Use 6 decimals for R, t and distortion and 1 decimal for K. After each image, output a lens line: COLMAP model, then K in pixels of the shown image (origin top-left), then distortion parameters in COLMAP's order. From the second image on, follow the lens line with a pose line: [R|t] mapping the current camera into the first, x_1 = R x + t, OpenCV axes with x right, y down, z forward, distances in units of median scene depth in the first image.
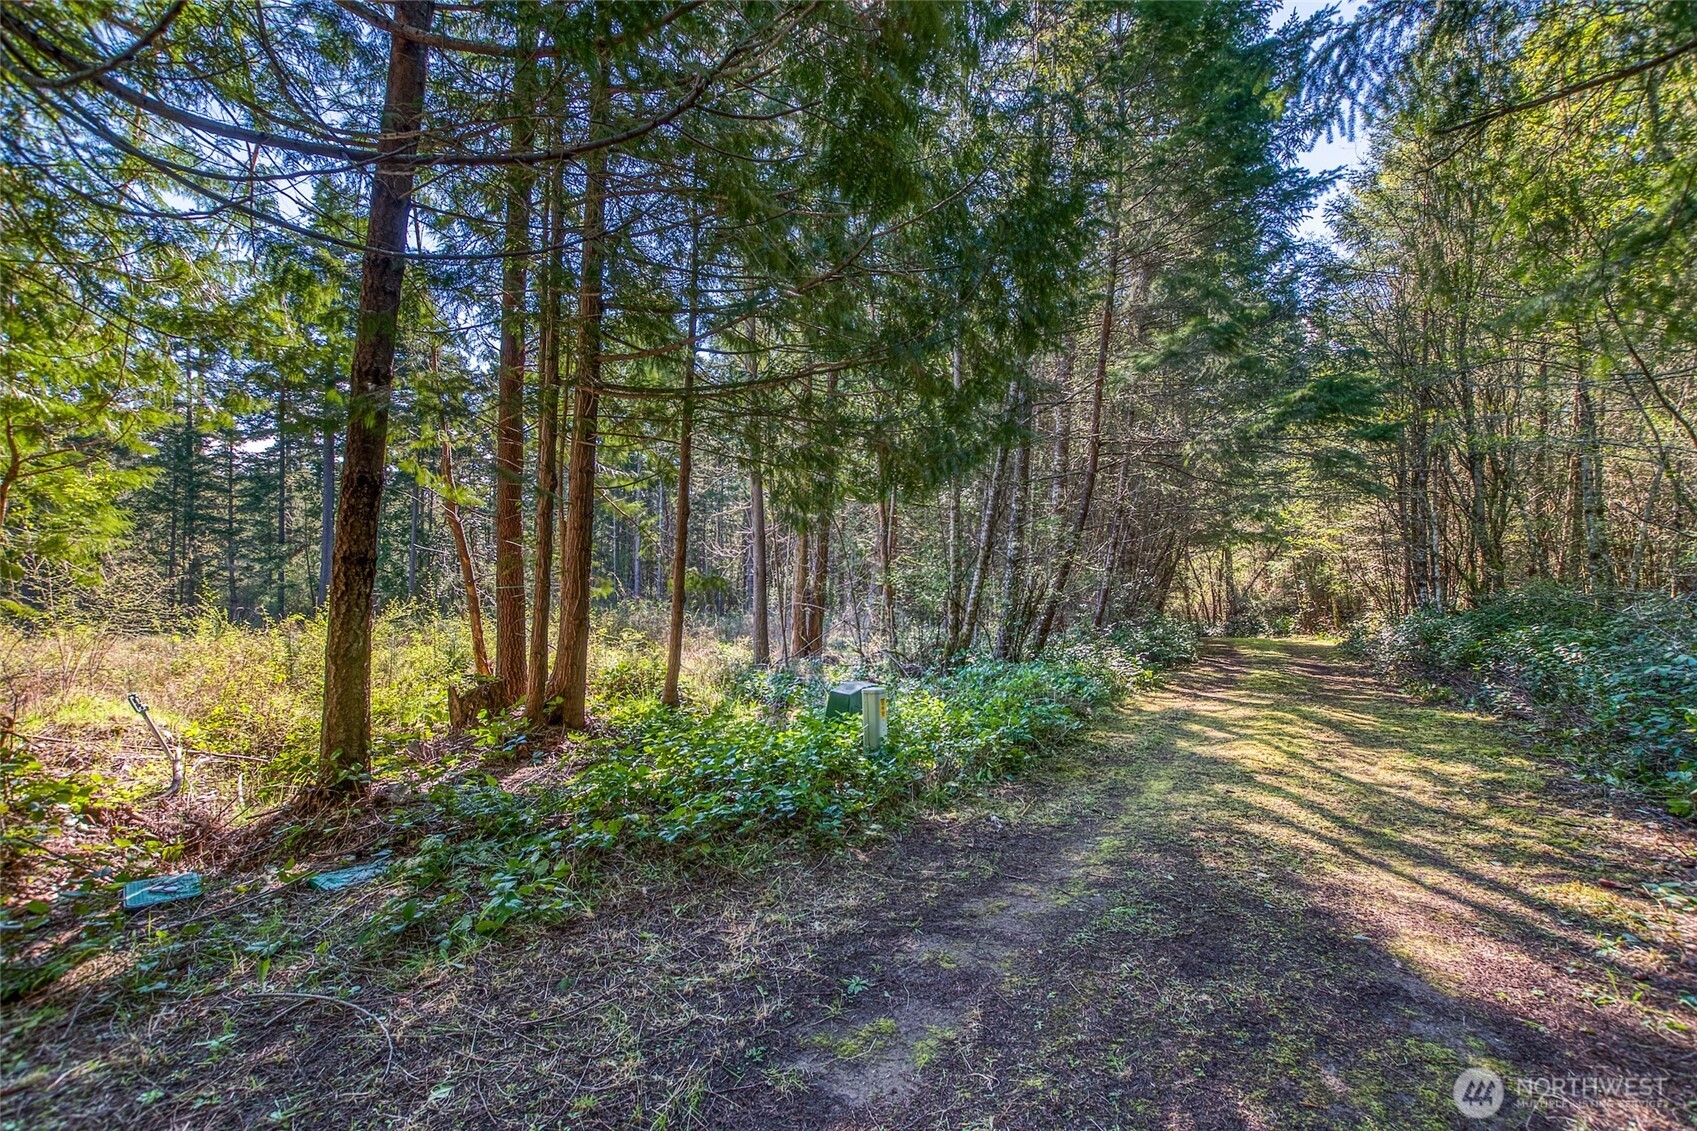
lens RADIAL K [[743.3, 0, 849.3], [0, 743.3, 559.1], [0, 0, 1]] dist [-0.016516, 0.000424]
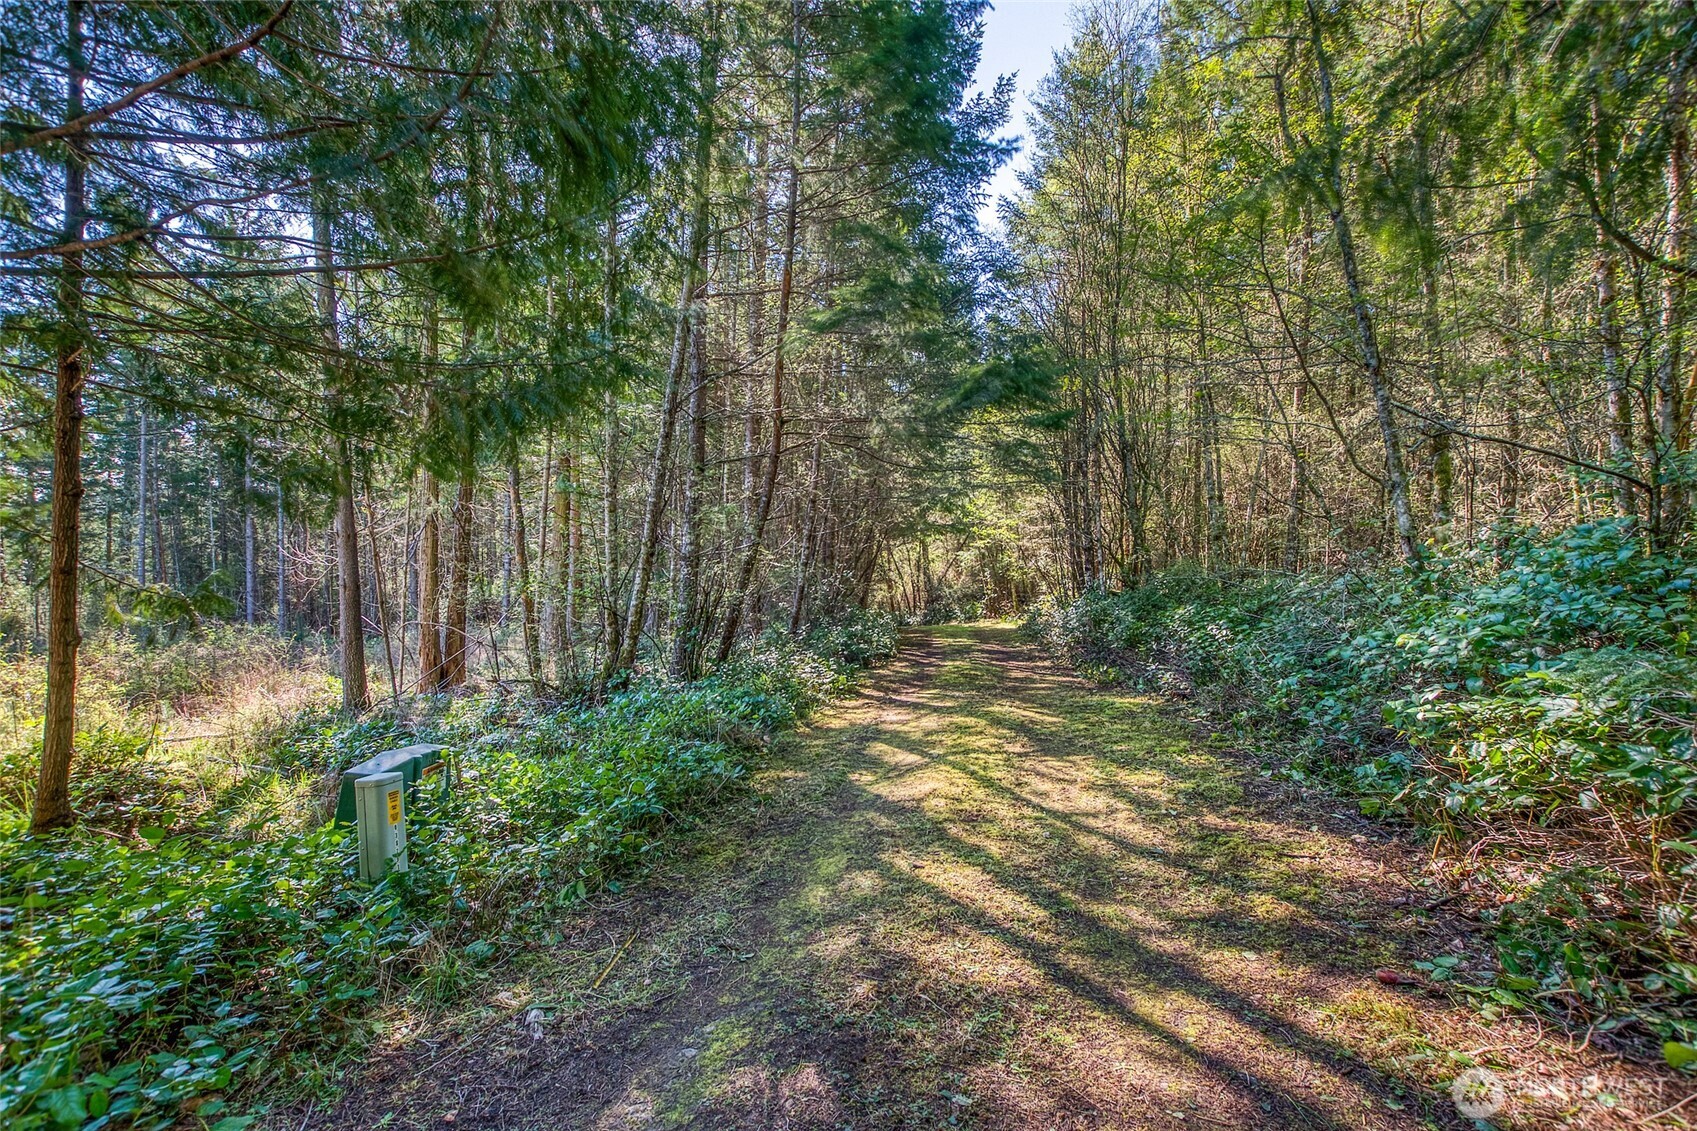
lens RADIAL K [[743.3, 0, 848.9], [0, 743.3, 567.3], [0, 0, 1]] dist [-0.016516, 0.000424]
pose [[0.932248, -0.034903, 0.360133, 0.073499], [0.030374, 0.999372, 0.018230, 0.002430], [-0.360544, -0.006056, 0.932723, 0.126388]]
